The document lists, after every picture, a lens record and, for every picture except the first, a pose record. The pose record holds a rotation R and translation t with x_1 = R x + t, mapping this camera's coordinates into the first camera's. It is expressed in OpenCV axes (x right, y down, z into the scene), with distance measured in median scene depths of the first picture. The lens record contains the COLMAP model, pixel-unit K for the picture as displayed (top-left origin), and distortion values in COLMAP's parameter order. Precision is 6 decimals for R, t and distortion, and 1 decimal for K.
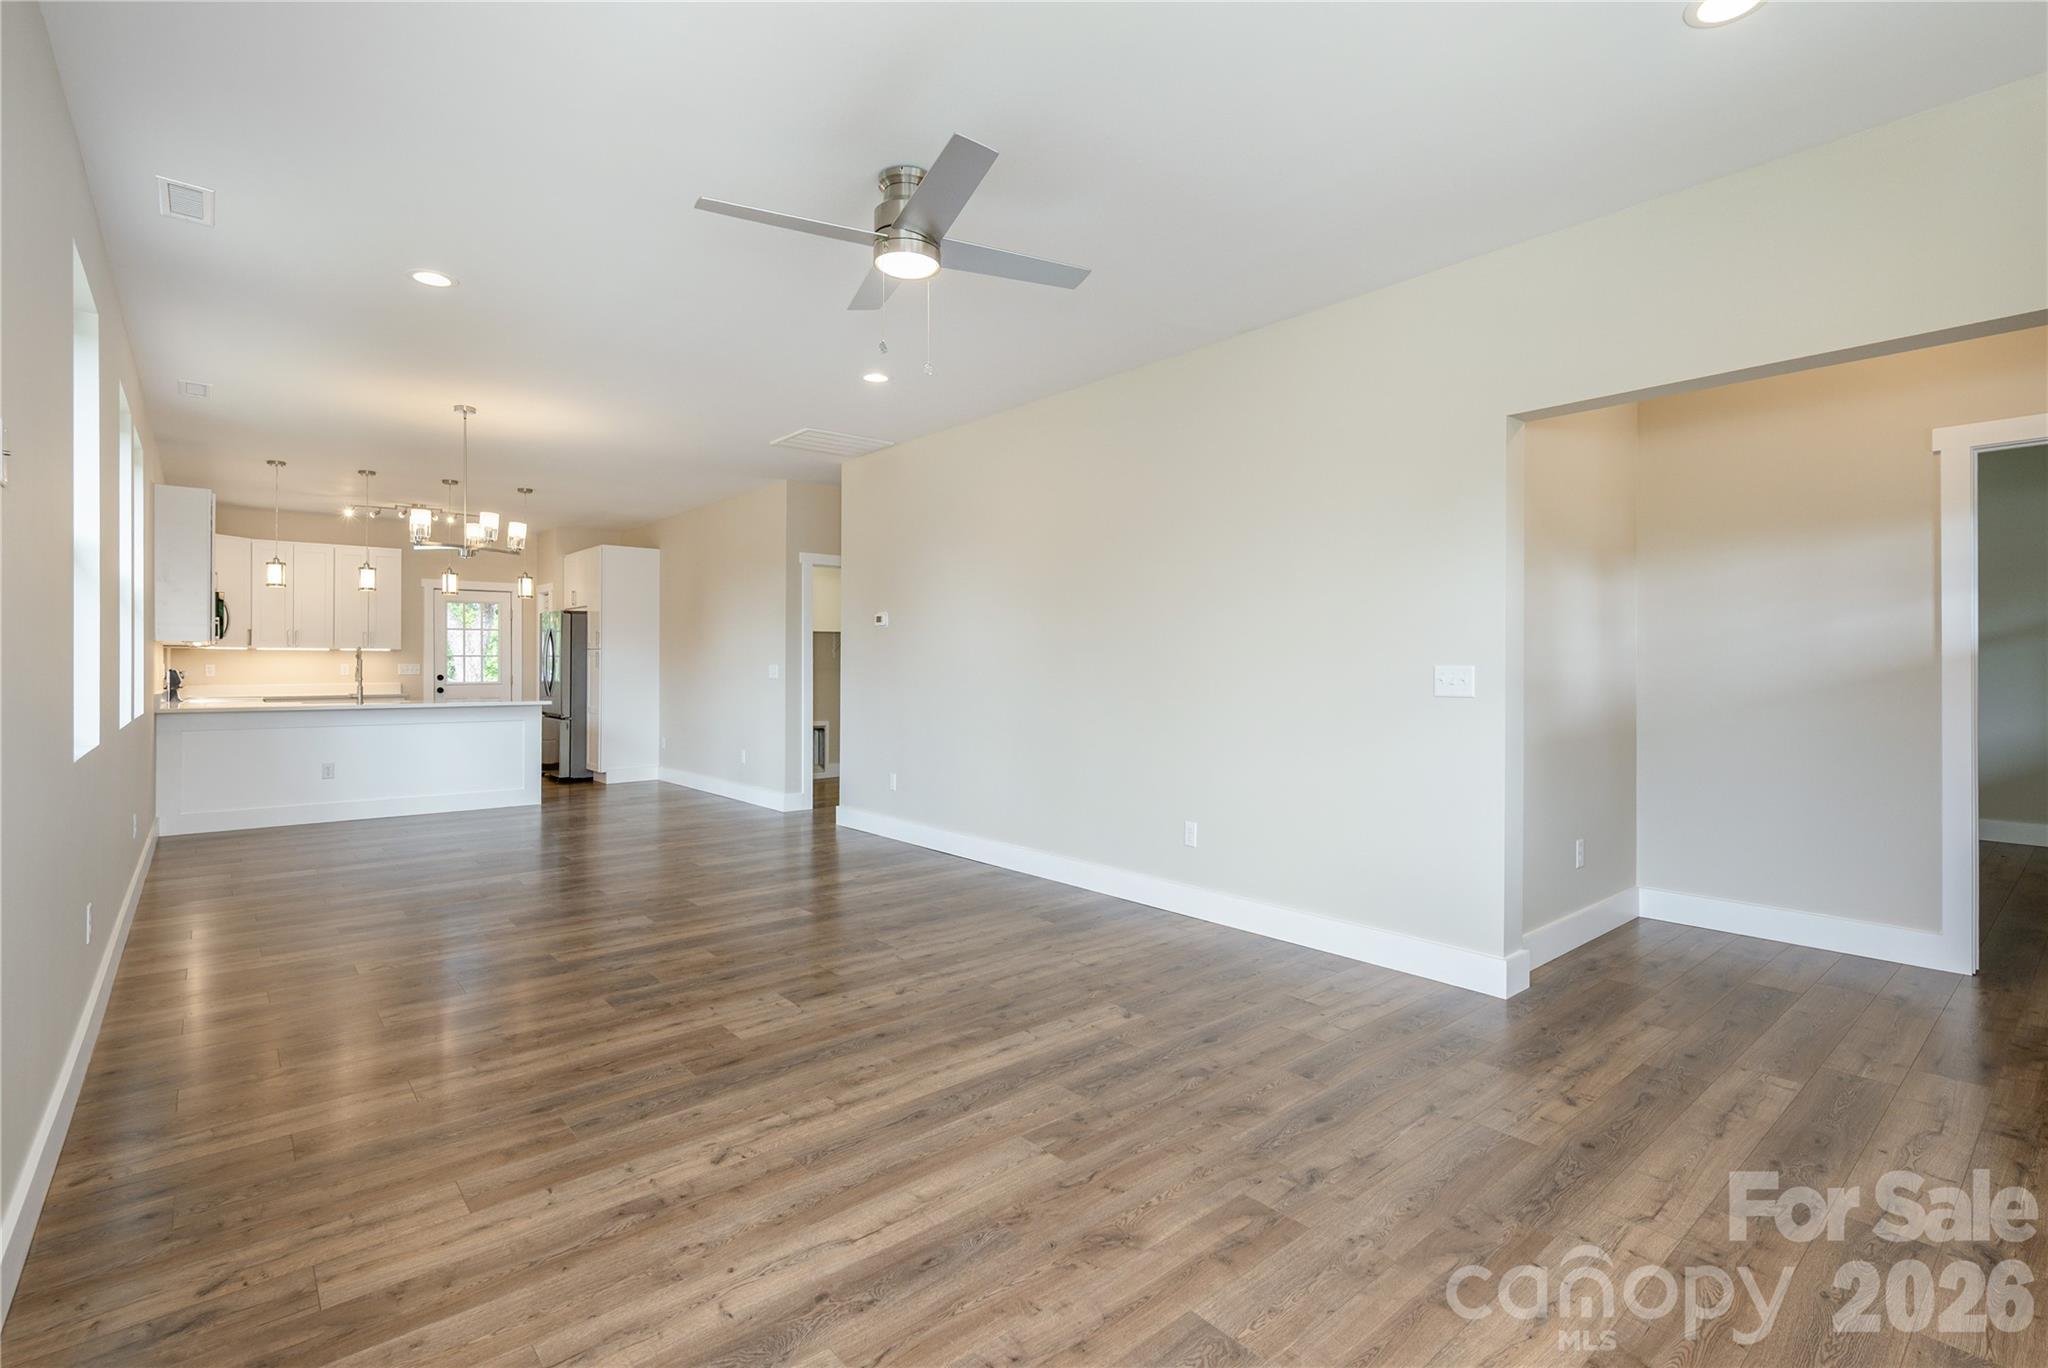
lens RADIAL K [[967.2, 0, 988.0], [0, 967.2, 652.0], [0, 0, 1]] dist [-0.003034, 0.001038]
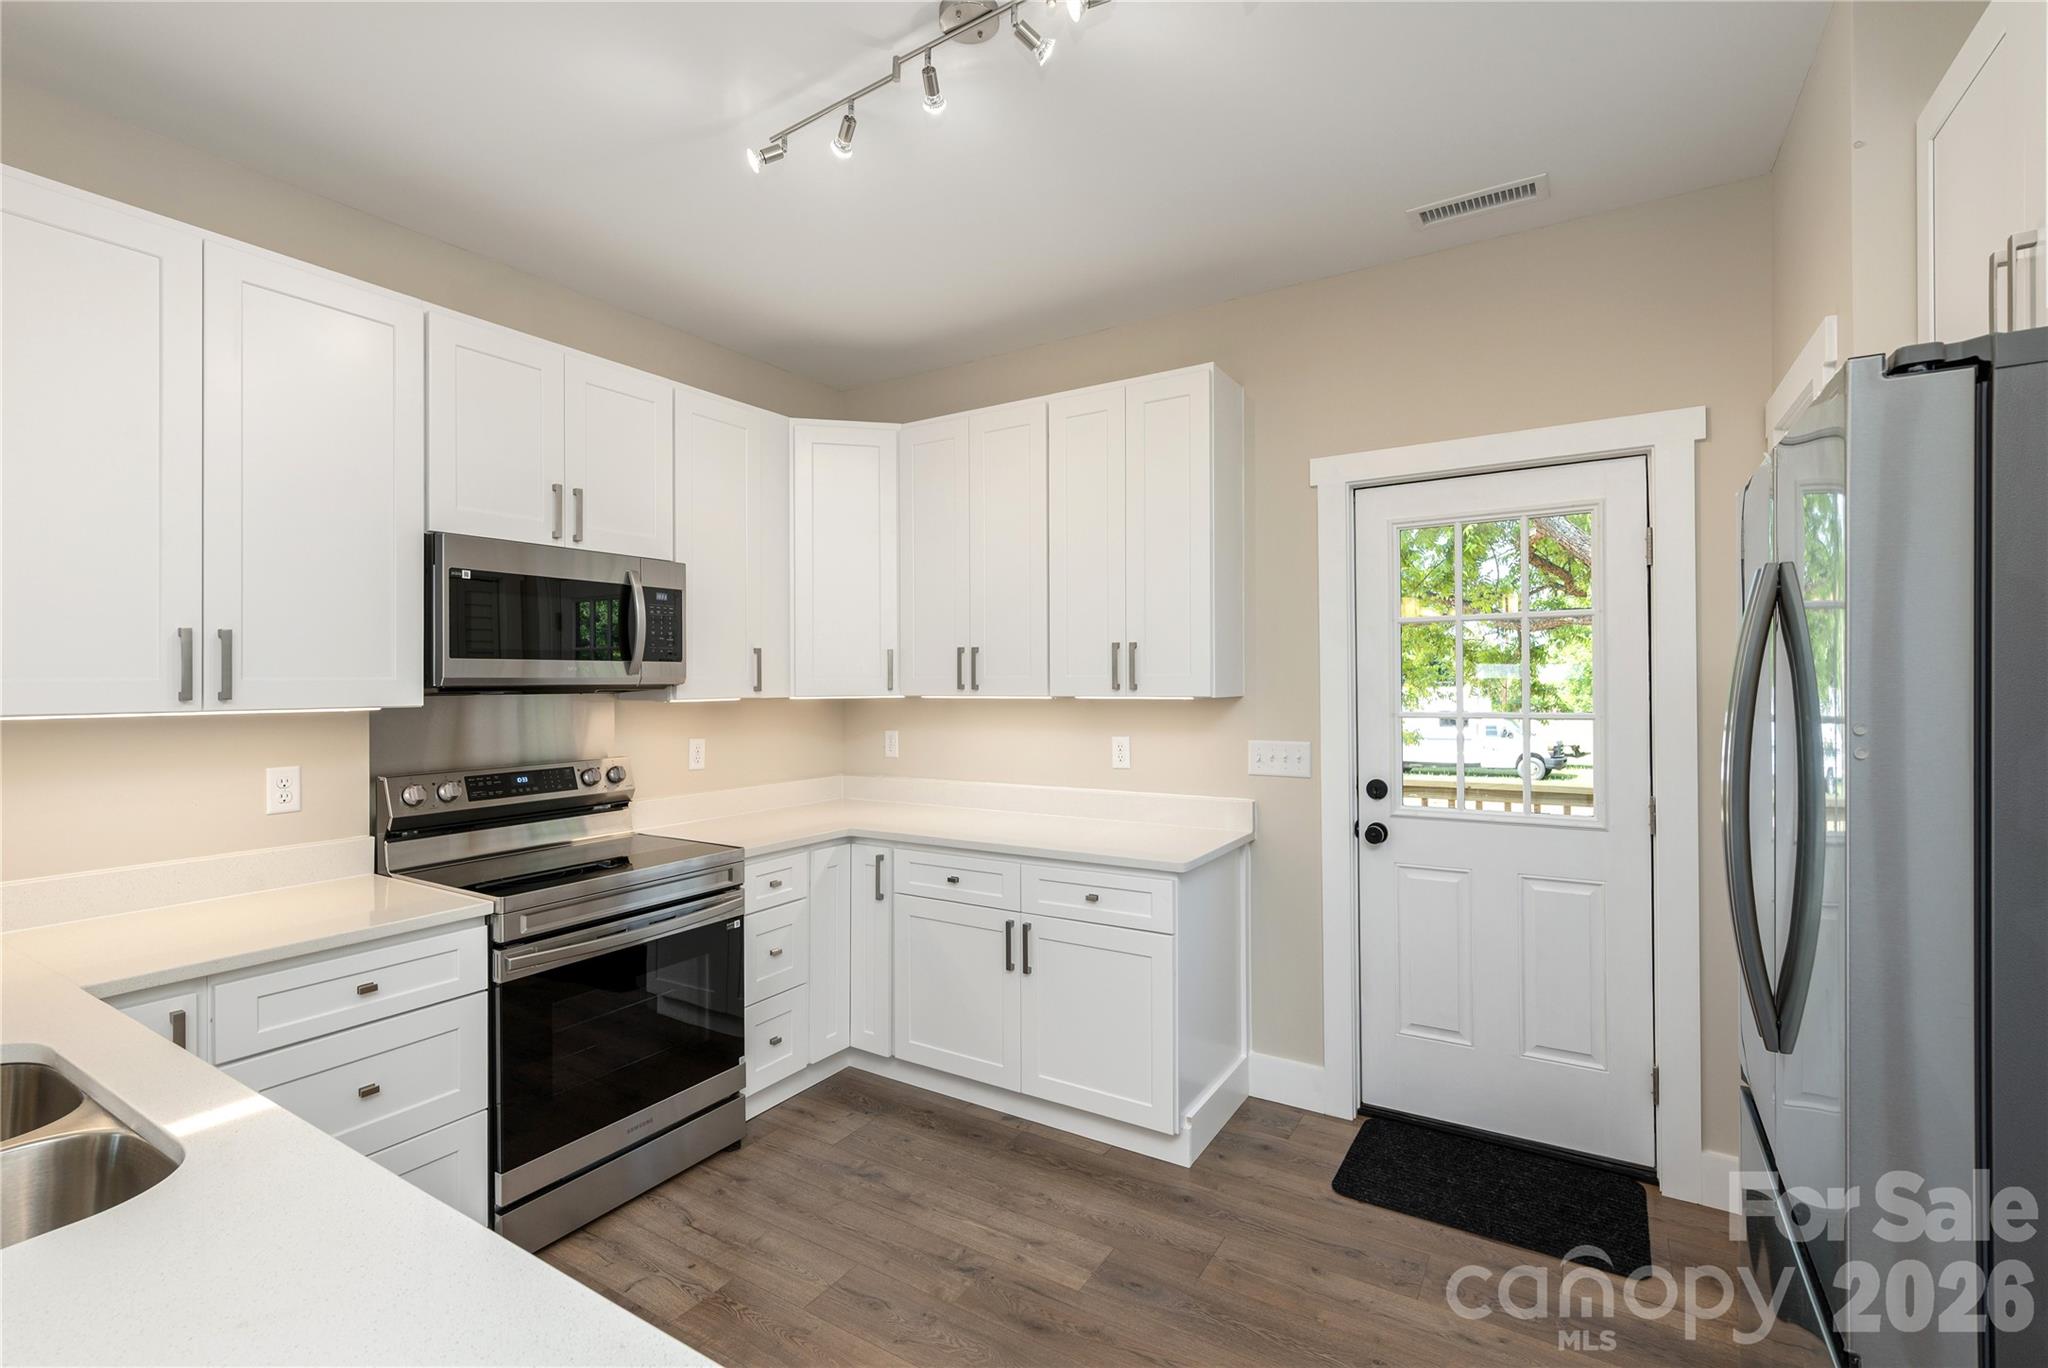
lens RADIAL K [[858.3, 0, 1077.8], [0, 858.3, 676.5], [0, 0, 1]] dist [-0.012475, -0.000208]
pose [[0.351611, -0.003698, -0.936139, -1.374037], [0.015501, 0.999878, 0.001872, -0.037897], [0.936018, -0.015169, 0.351625, 3.182666]]
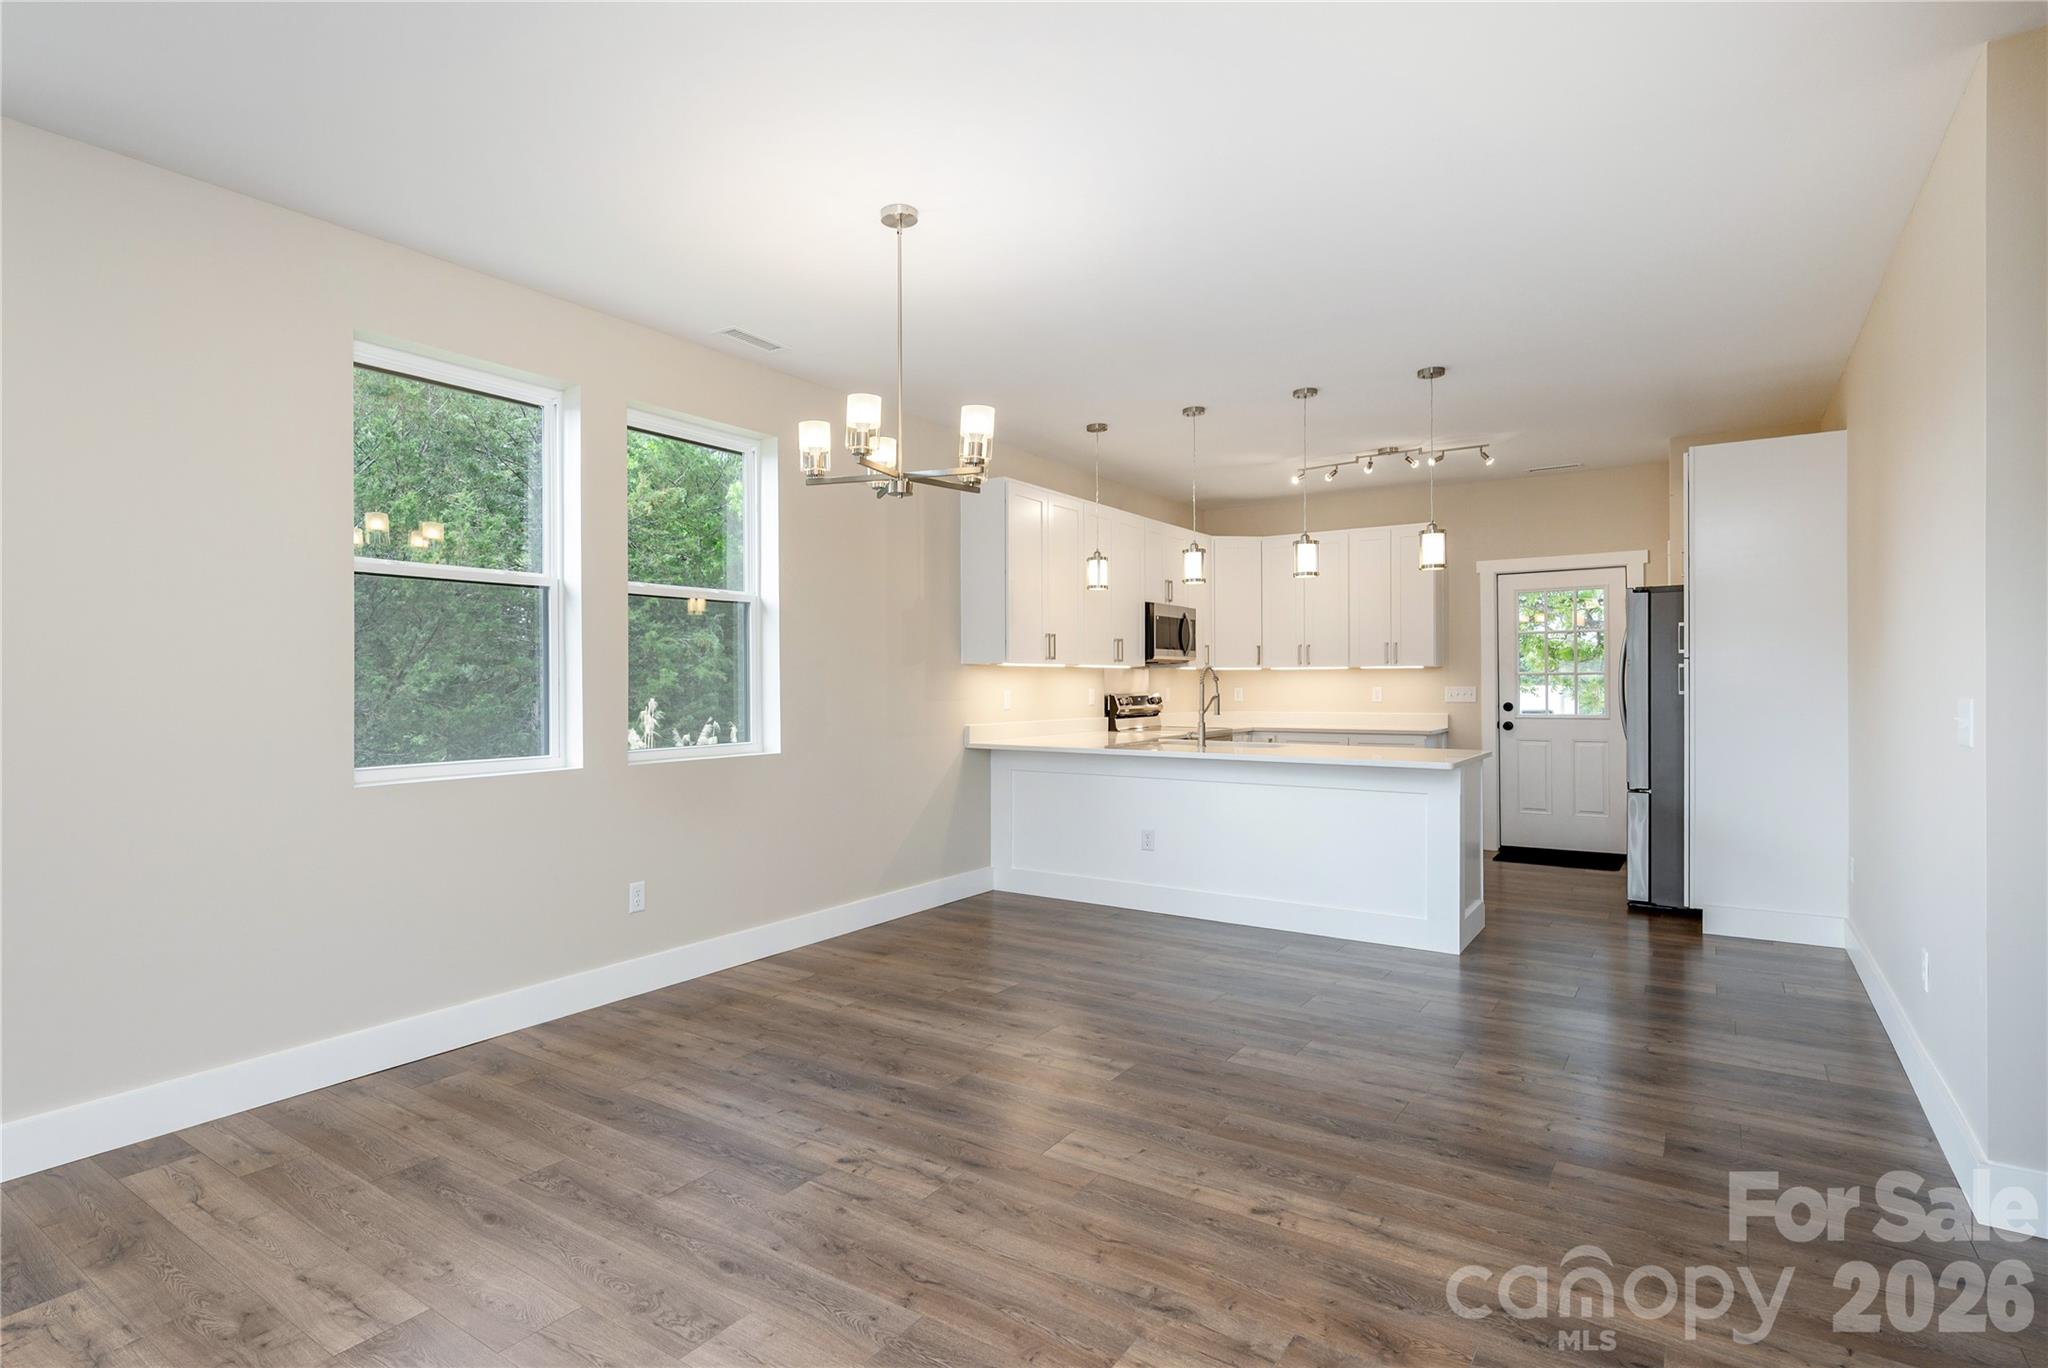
lens RADIAL K [[1011.1, 0, 1038.0], [0, 1011.1, 674.9], [0, 0, 1]] dist [0.038177, 0.000656]
pose [[0.316513, -0.007843, -0.948556, -0.002786], [0.014103, 0.999894, -0.003561, 0.007125], [0.948483, -0.012251, 0.316590, 1.809601]]
